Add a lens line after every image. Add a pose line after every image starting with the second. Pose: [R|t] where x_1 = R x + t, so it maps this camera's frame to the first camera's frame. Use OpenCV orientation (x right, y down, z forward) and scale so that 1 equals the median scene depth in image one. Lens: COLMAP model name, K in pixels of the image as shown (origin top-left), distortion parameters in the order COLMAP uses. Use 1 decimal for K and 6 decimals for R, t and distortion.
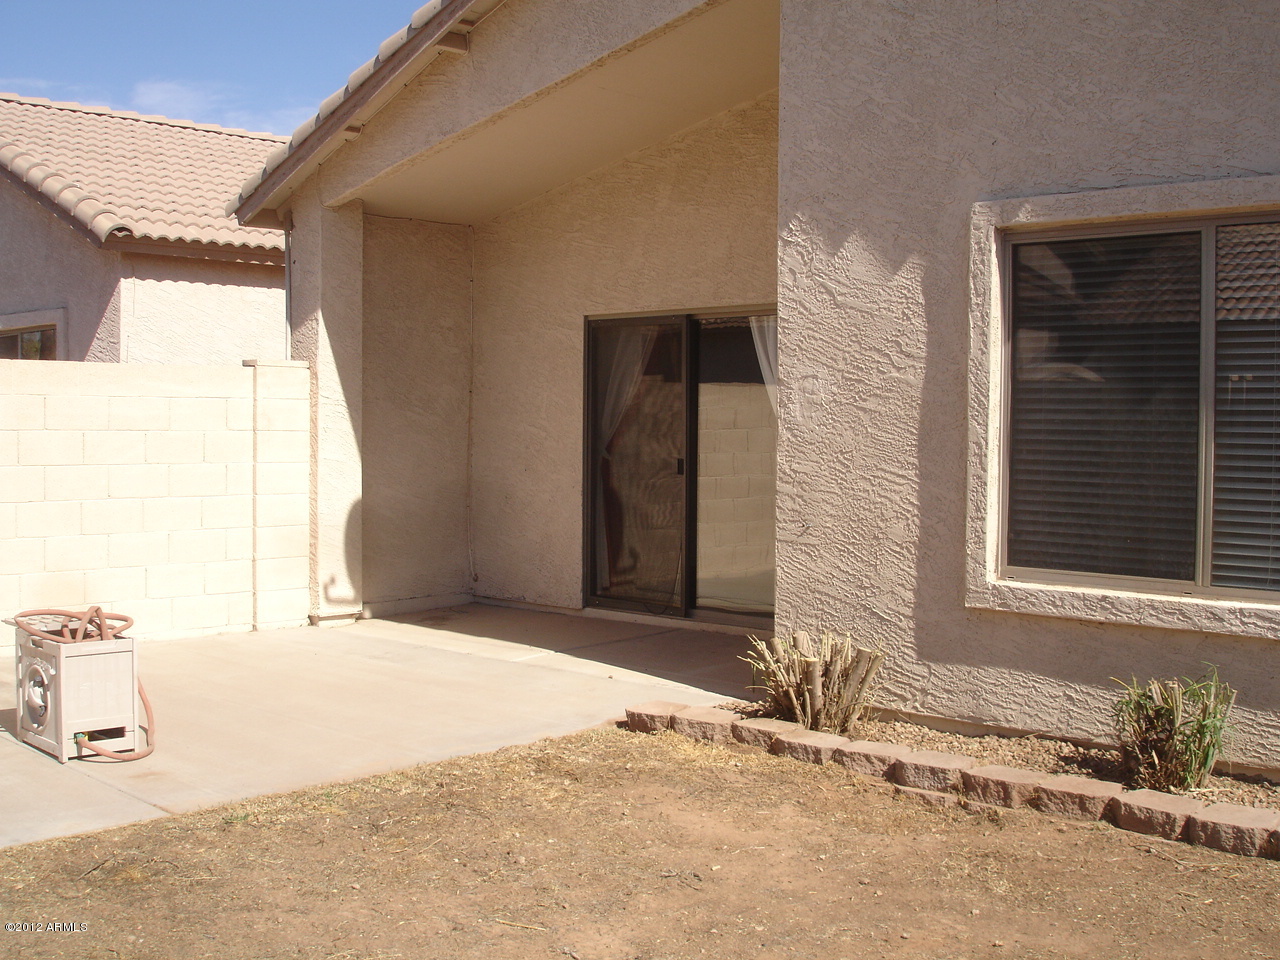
lens RADIAL K [[1455.9, 0, 638.9], [0, 1455.9, 485.1], [0, 0, 1]] dist [-0.101807, 0.000000]
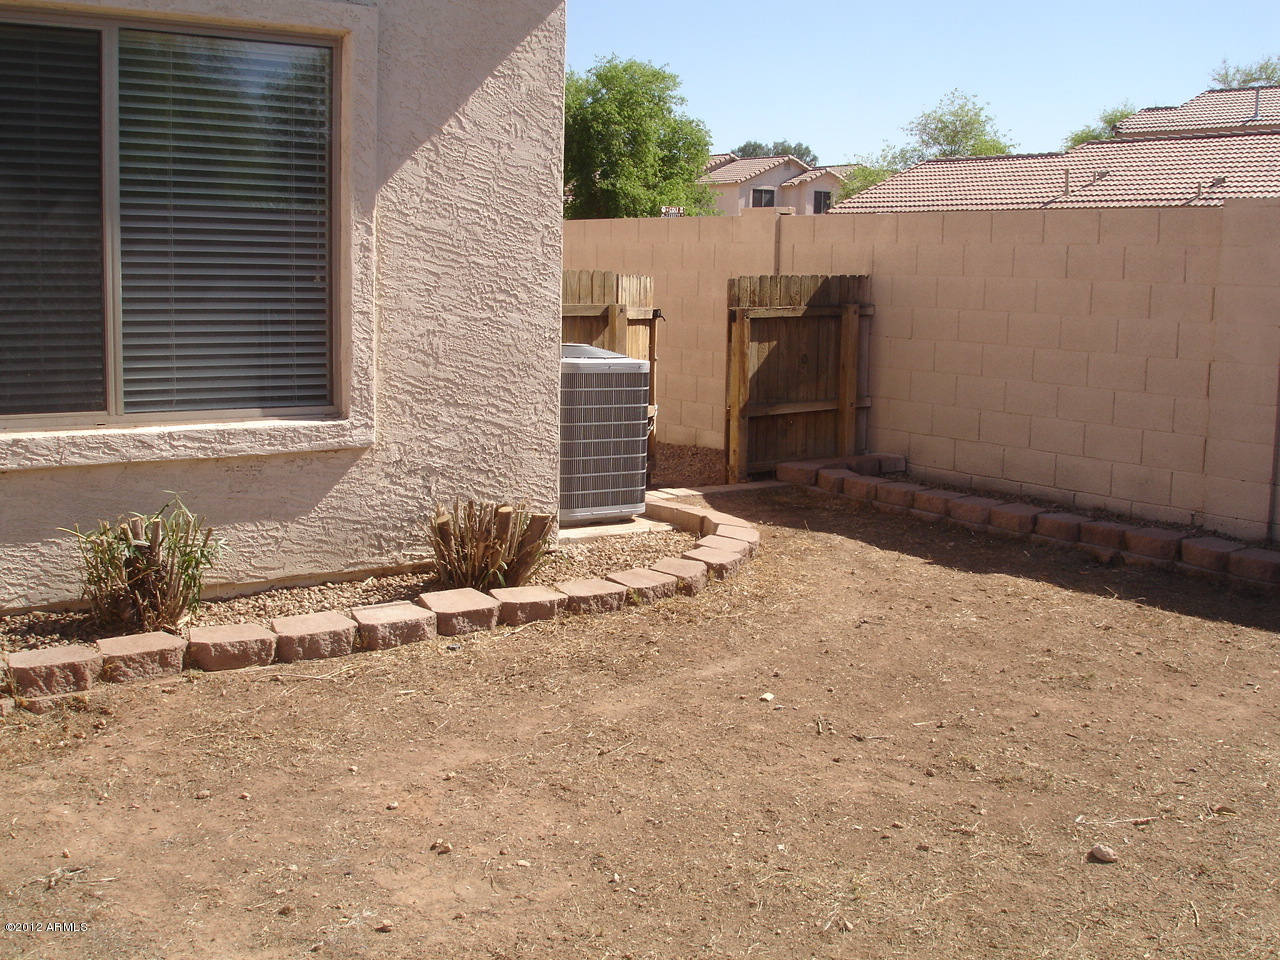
lens RADIAL K [[1455.9, 0, 639.9], [0, 1455.9, 473.7], [0, 0, 1]] dist [-0.101807, 0.000000]
pose [[0.193687, -0.140964, 0.970883, -0.475123], [0.023884, 0.990008, 0.138975, -0.014825], [-0.980773, -0.003729, 0.195119, 0.489401]]
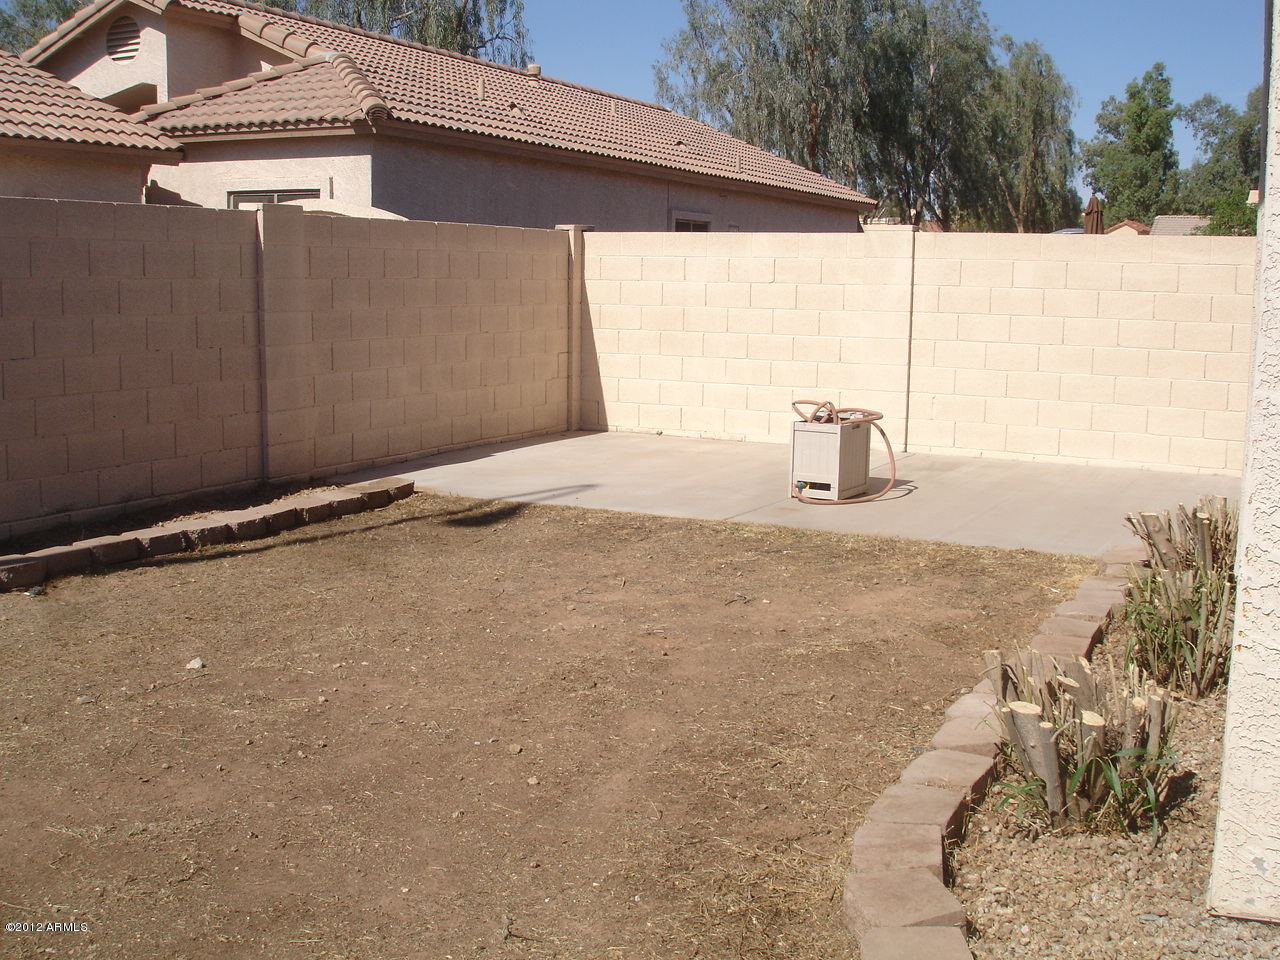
lens RADIAL K [[1455.9, 0, 639.4], [0, 1455.9, 480.9], [0, 0, 1]] dist [-0.101807, 0.000000]
pose [[0.279565, 0.129110, -0.951406, 1.098738], [-0.054303, 0.991457, 0.118589, -0.000579], [0.958590, 0.018511, 0.284188, 0.423827]]
